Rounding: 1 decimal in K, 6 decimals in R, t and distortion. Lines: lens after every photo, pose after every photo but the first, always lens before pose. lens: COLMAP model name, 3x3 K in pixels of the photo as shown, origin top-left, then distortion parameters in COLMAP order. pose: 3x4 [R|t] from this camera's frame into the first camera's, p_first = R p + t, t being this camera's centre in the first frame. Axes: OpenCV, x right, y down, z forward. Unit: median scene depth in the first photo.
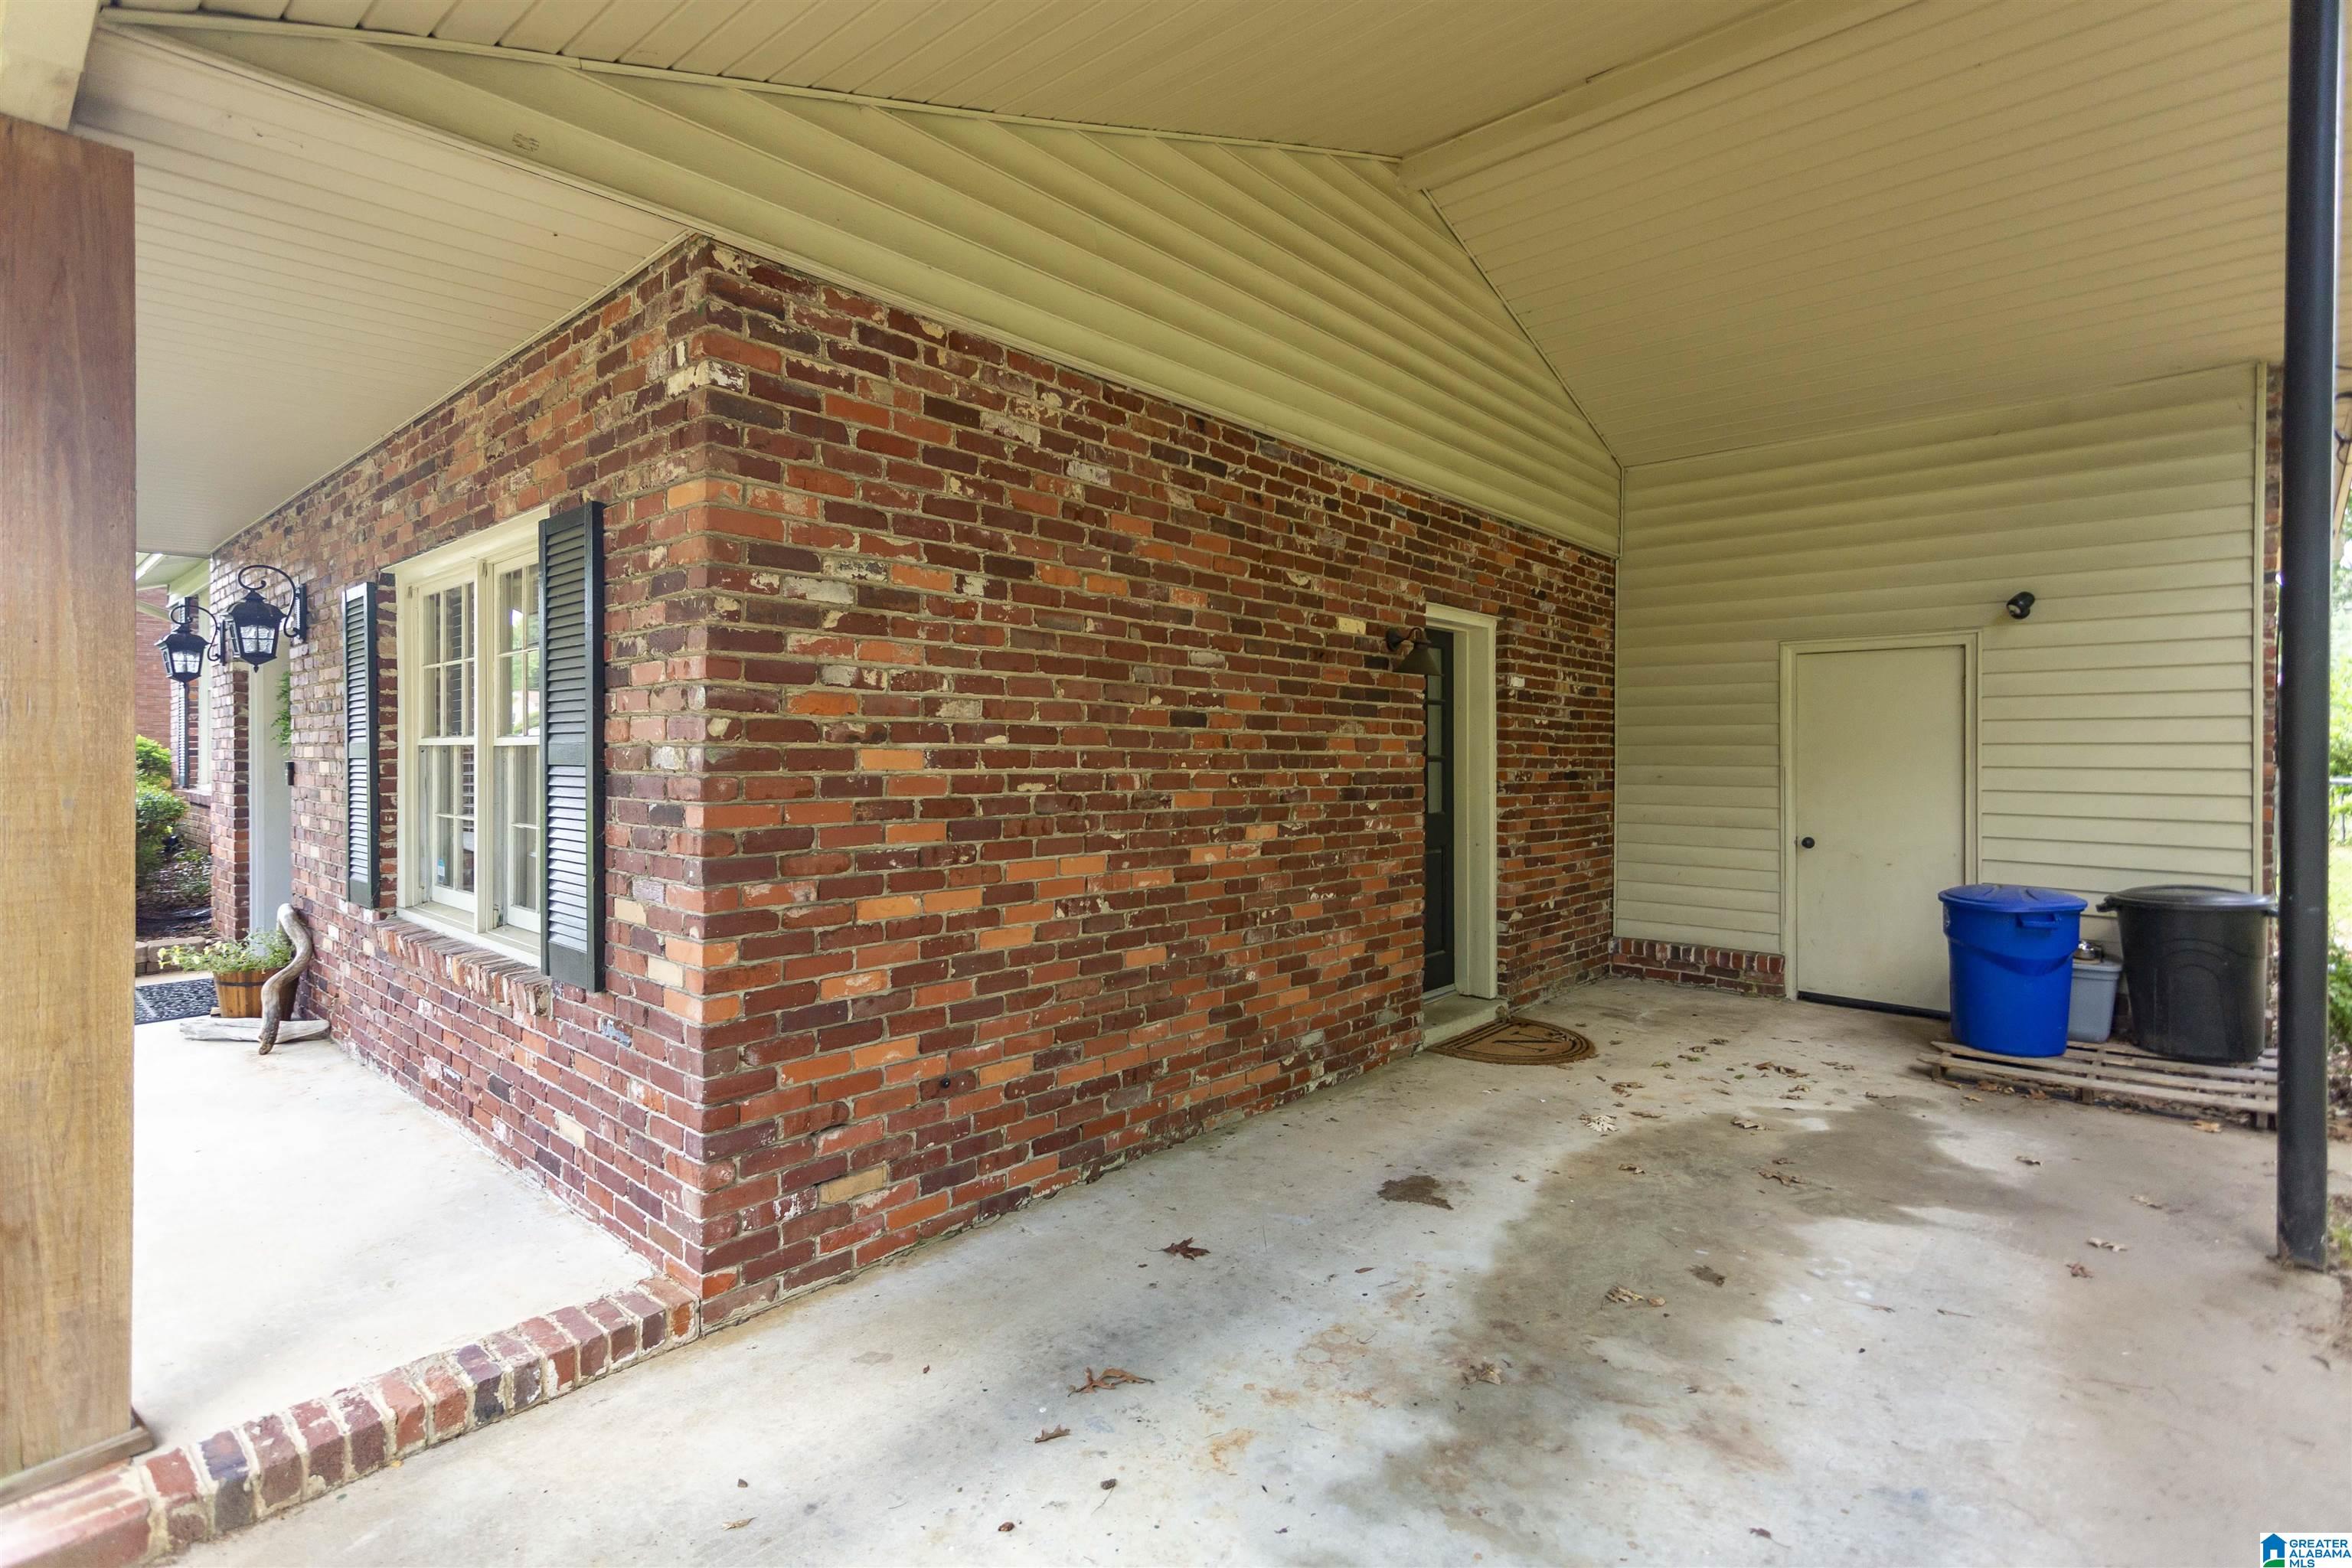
lens RADIAL K [[1118.8, 0, 1173.8], [0, 1118.8, 763.3], [0, 0, 1]] dist [0.000071, 0.001972]
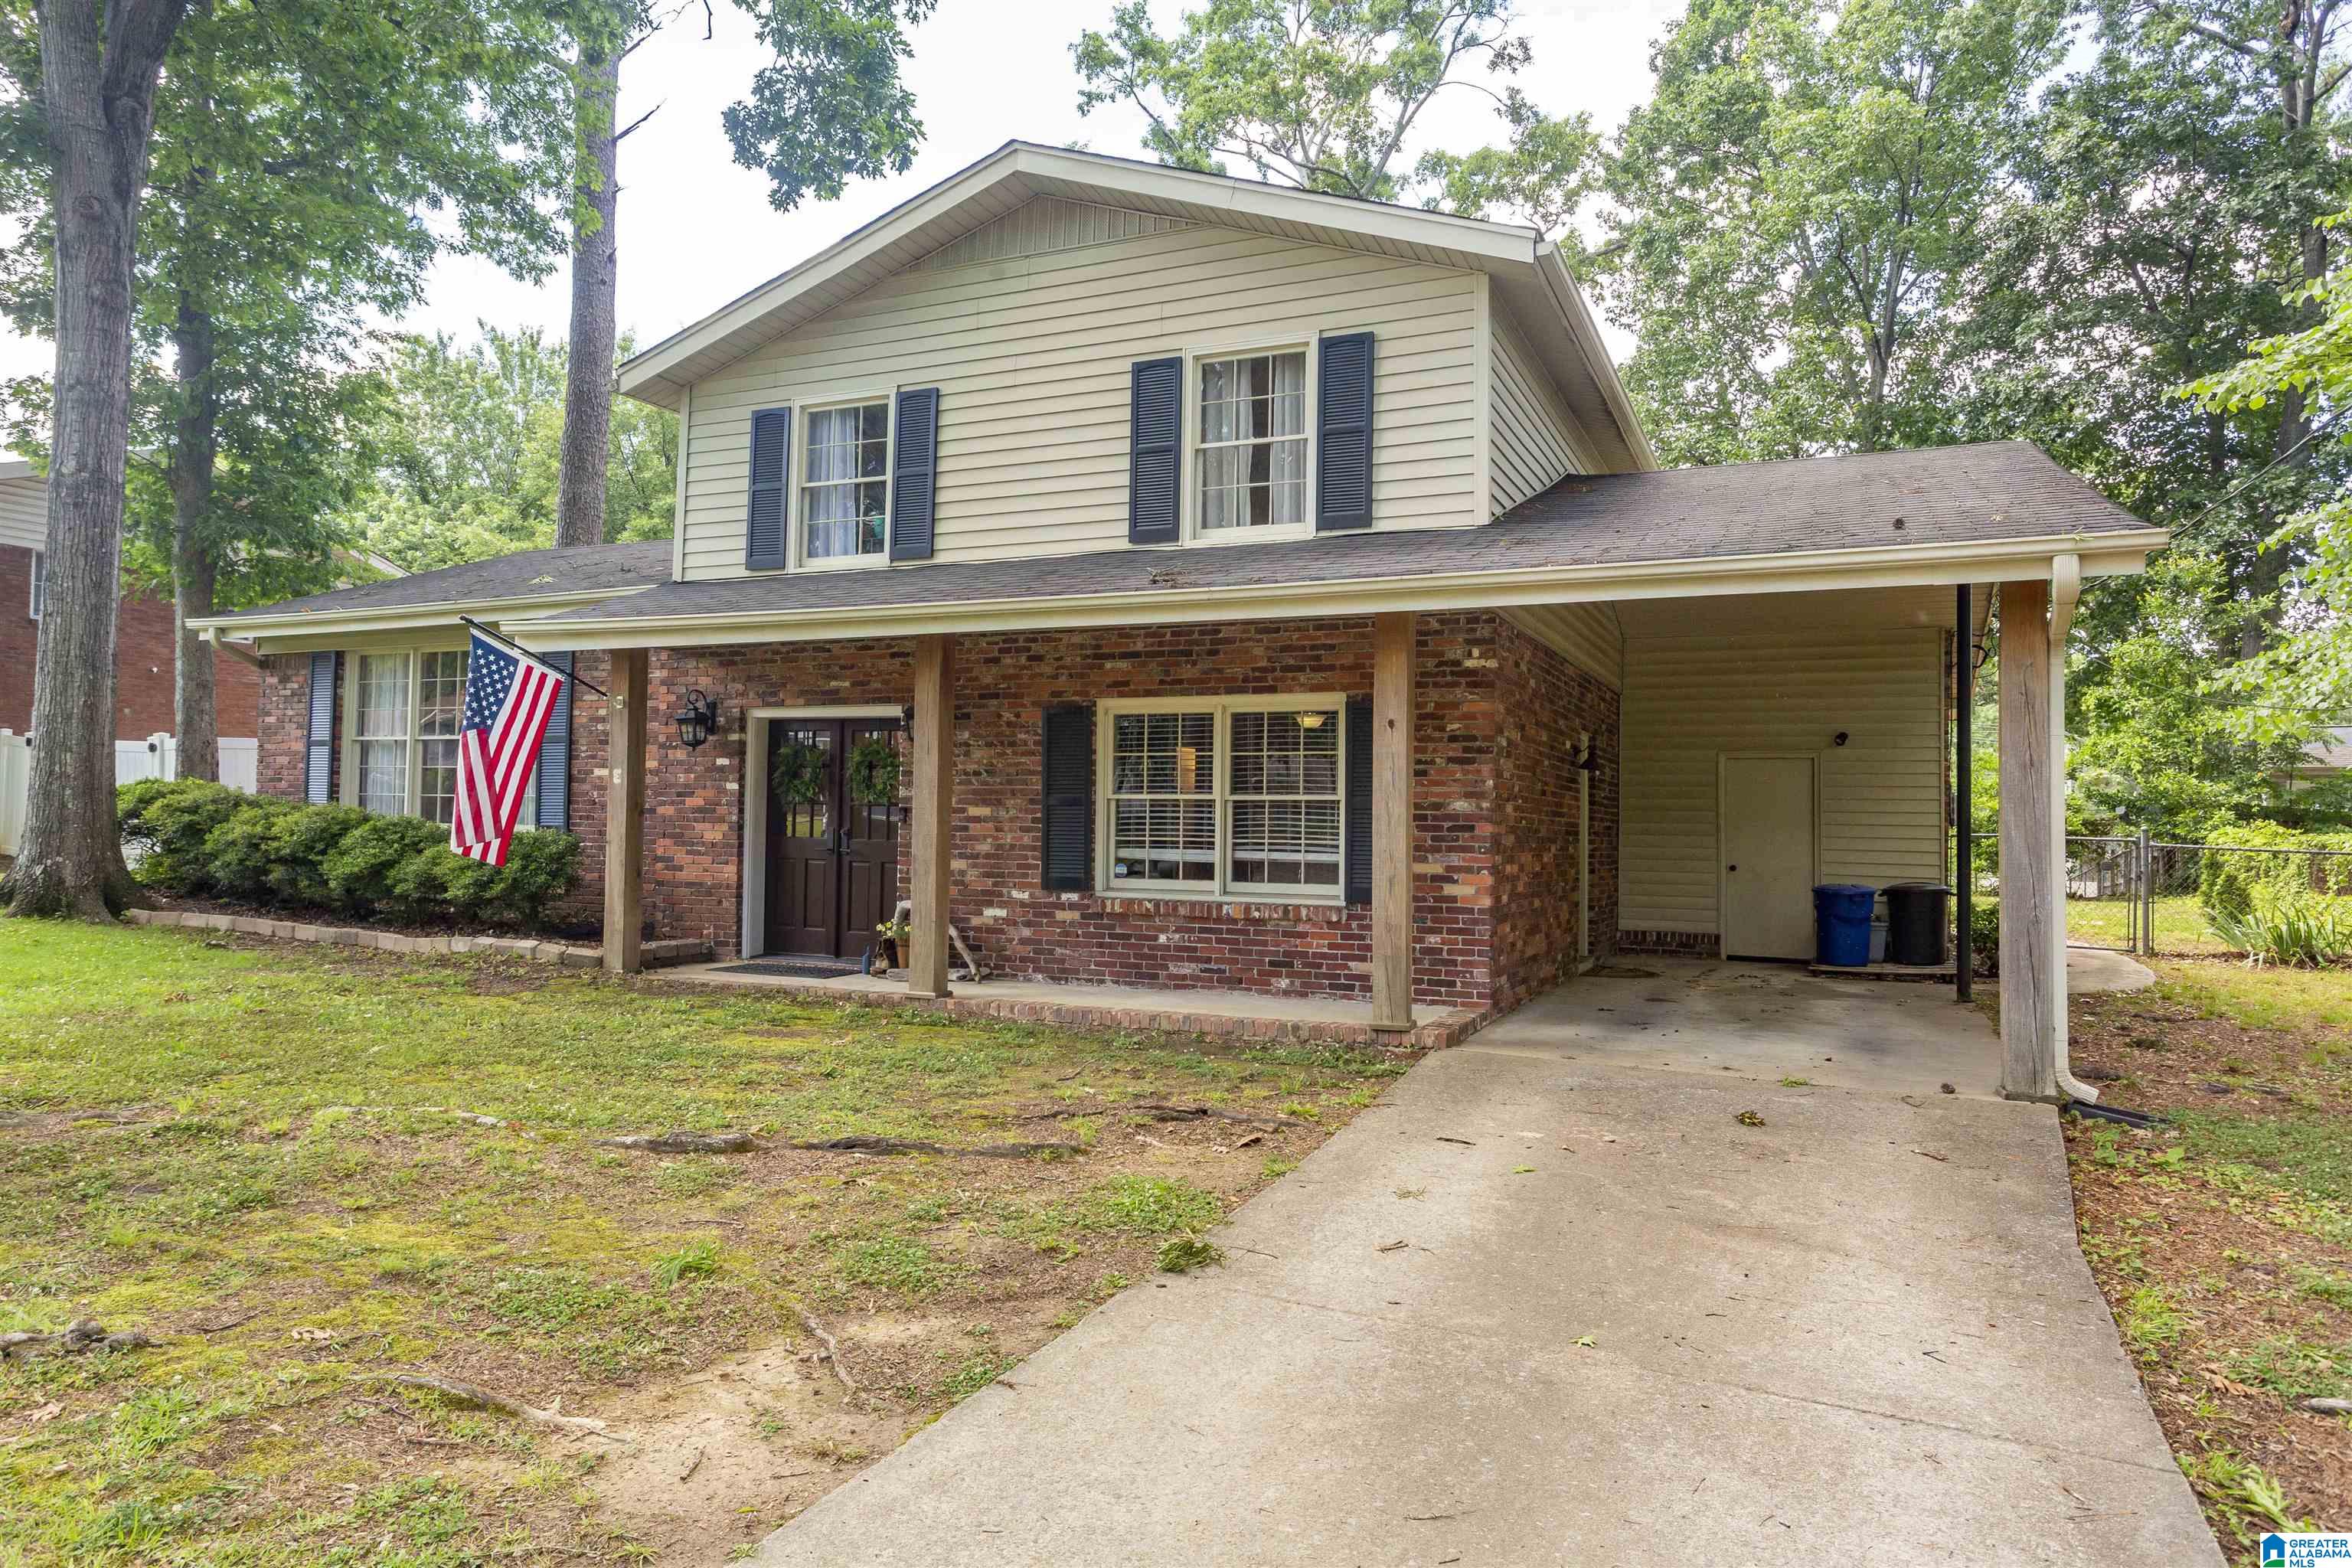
lens RADIAL K [[1514.2, 0, 1154.5], [0, 1514.2, 792.8], [0, 0, 1]] dist [-0.002200, -0.001595]
pose [[0.952970, 0.020157, 0.302392, -1.050079], [-0.011863, 0.999502, -0.029239, 0.035652], [-0.302831, 0.024277, 0.952735, -1.012907]]
